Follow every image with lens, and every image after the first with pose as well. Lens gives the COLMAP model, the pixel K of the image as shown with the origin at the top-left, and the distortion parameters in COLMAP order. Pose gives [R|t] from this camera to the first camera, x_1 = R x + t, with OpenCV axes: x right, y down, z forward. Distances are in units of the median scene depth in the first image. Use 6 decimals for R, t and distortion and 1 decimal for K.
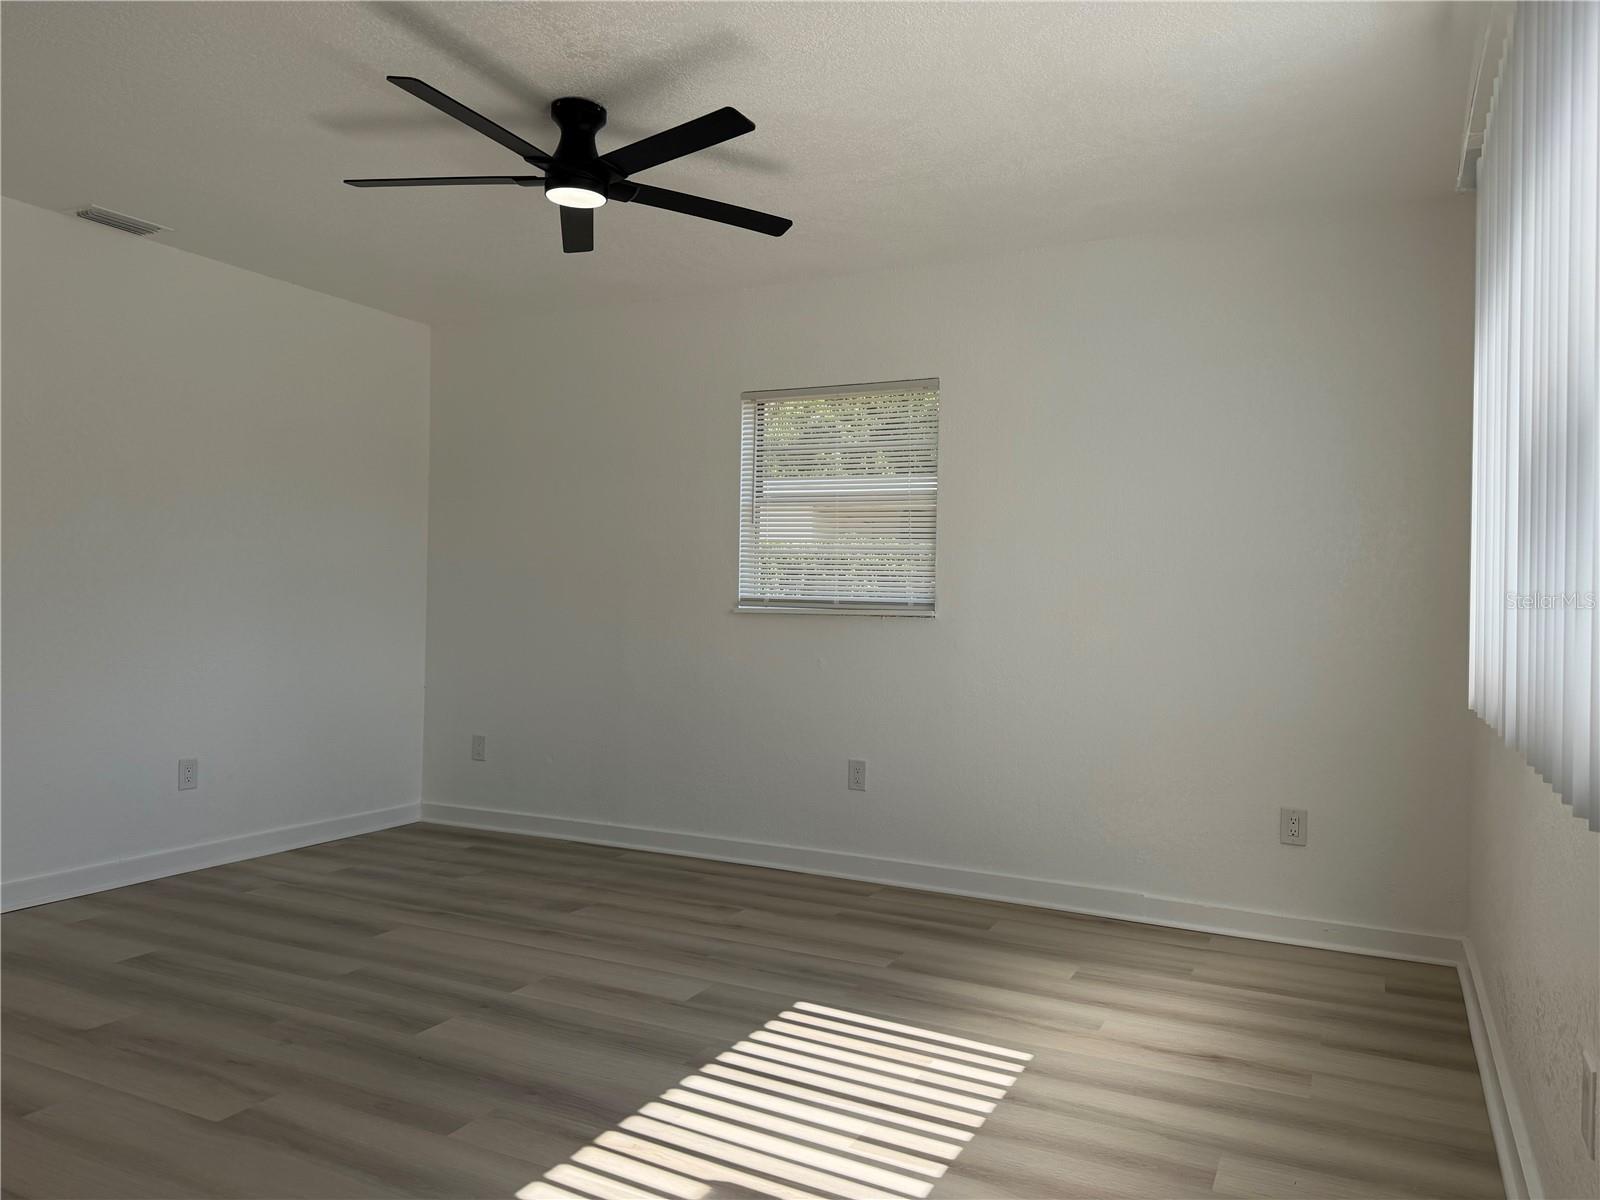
lens RADIAL K [[1137.7, 0, 800.0], [0, 1137.7, 600.0], [0, 0, 1]] dist [0.026925, -0.042062]
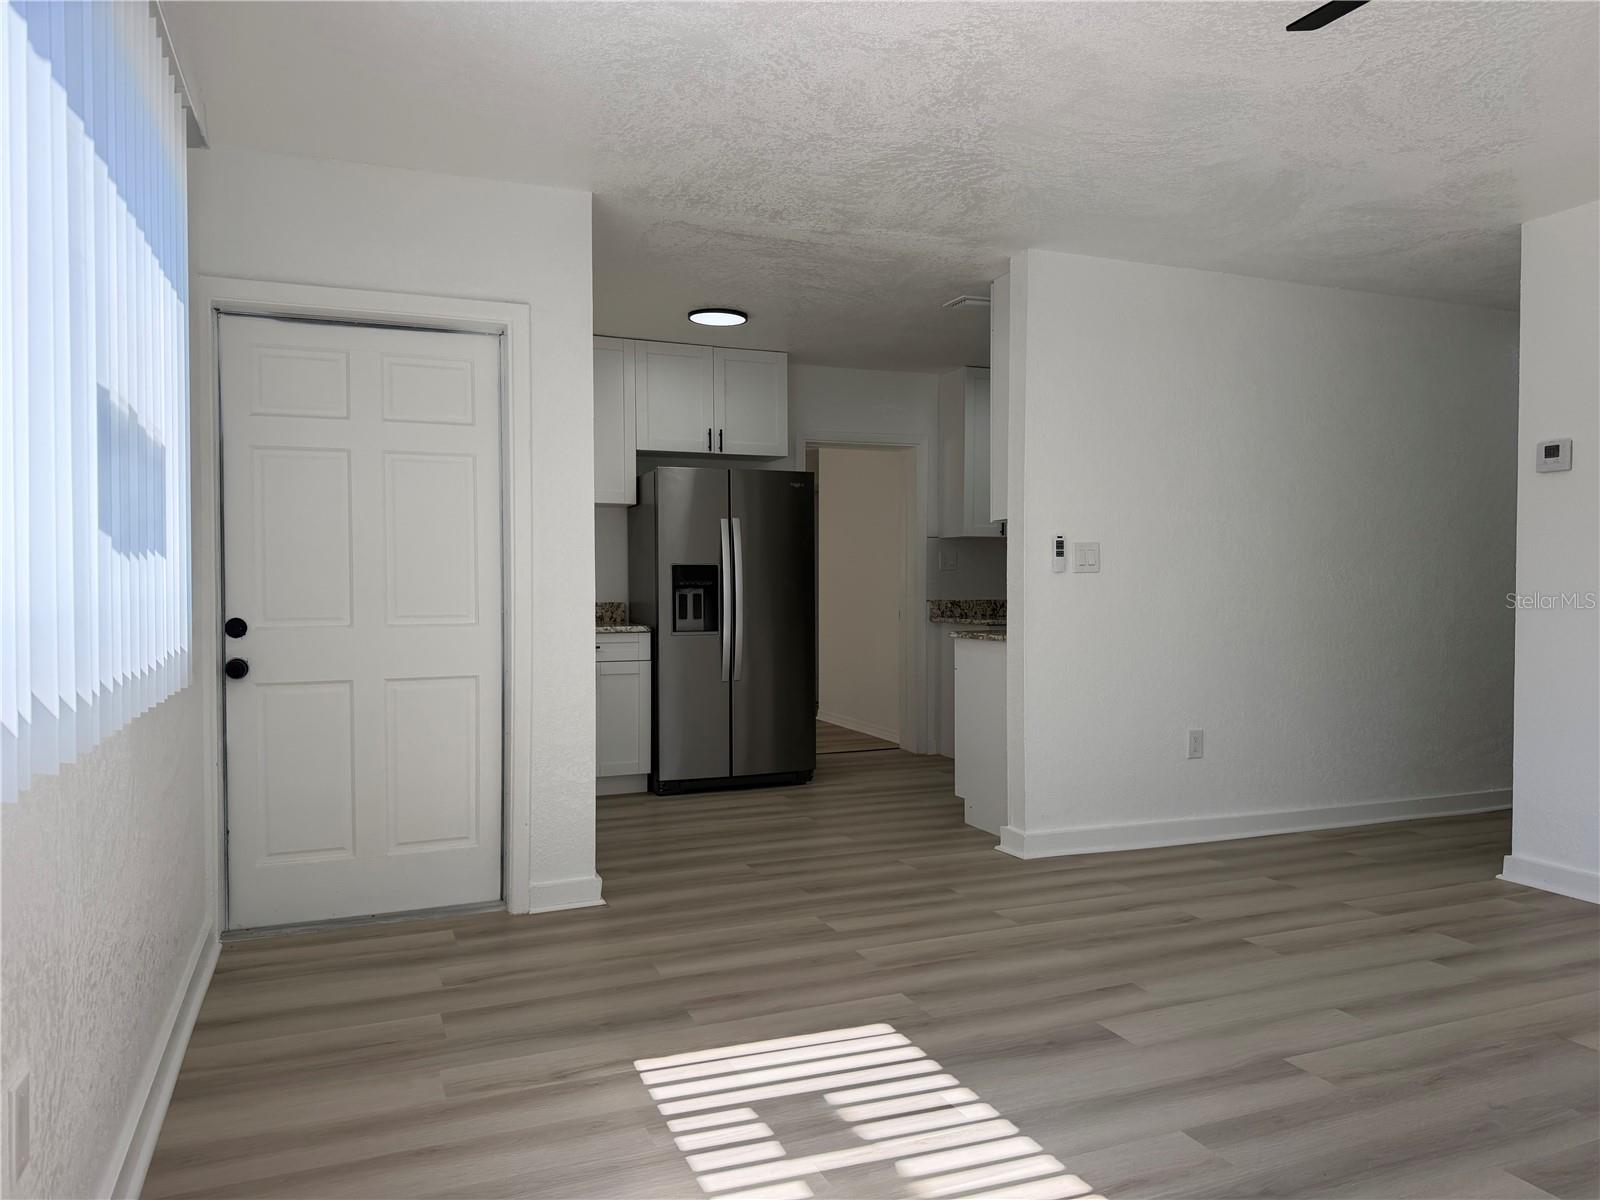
lens RADIAL K [[1137.7, 0, 800.0], [0, 1137.7, 600.0], [0, 0, 1]] dist [0.026925, -0.042062]
pose [[-0.652983, -0.008345, -0.757327, 0.612735], [-0.013651, 0.999907, 0.000752, 0.014735], [0.757249, 0.010830, -0.653036, 1.303400]]
